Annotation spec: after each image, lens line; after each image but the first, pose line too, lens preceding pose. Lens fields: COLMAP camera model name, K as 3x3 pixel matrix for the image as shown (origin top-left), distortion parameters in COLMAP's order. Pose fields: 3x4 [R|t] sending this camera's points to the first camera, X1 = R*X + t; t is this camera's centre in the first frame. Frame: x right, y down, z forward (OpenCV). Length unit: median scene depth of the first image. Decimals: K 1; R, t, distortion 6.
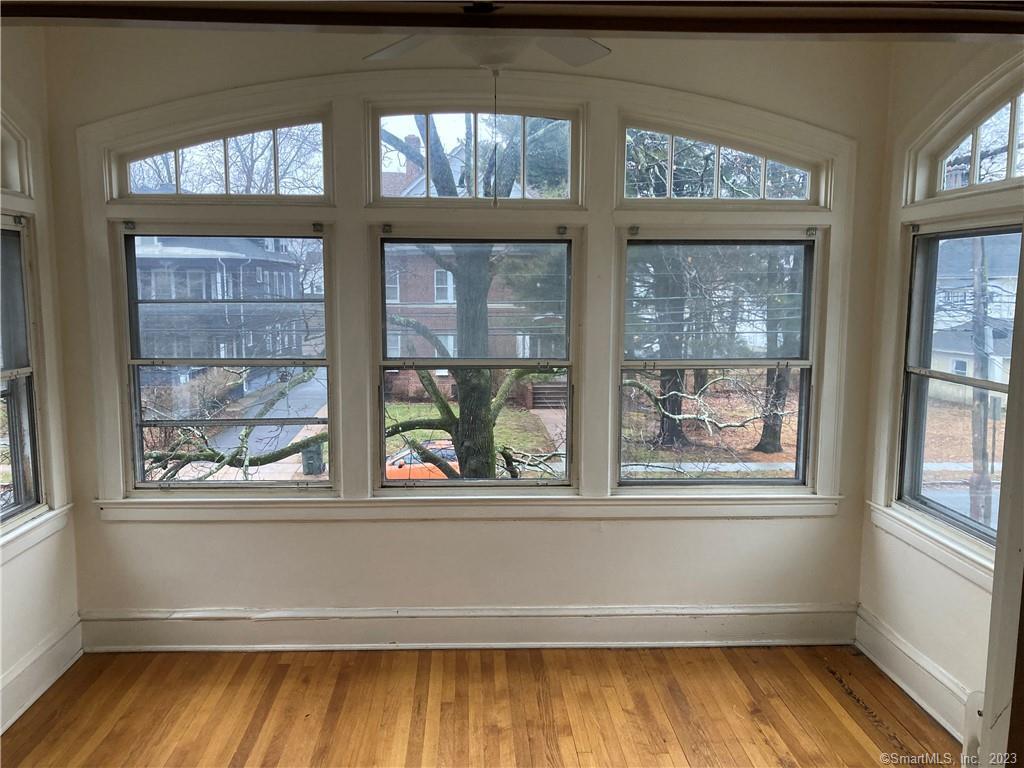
lens RADIAL K [[824.7, 0, 512.0], [0, 824.7, 384.0], [0, 0, 1]] dist [0.008247, 0.002729]
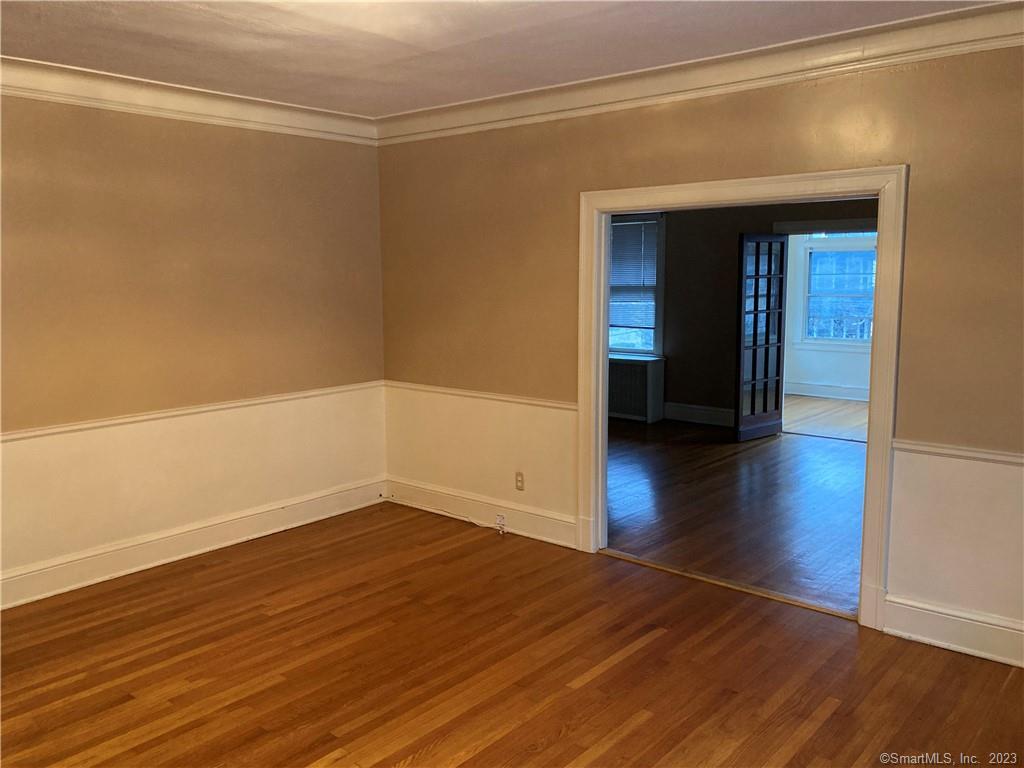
lens RADIAL K [[856.9, 0, 512.0], [0, 856.9, 384.0], [0, 0, 1]] dist [0.118564, 0.001765]
pose [[0.737518, 0.079391, -0.670644, 0.189095], [-0.074676, 0.996563, 0.035851, 0.055686], [0.671185, 0.023641, 0.740912, -0.435554]]
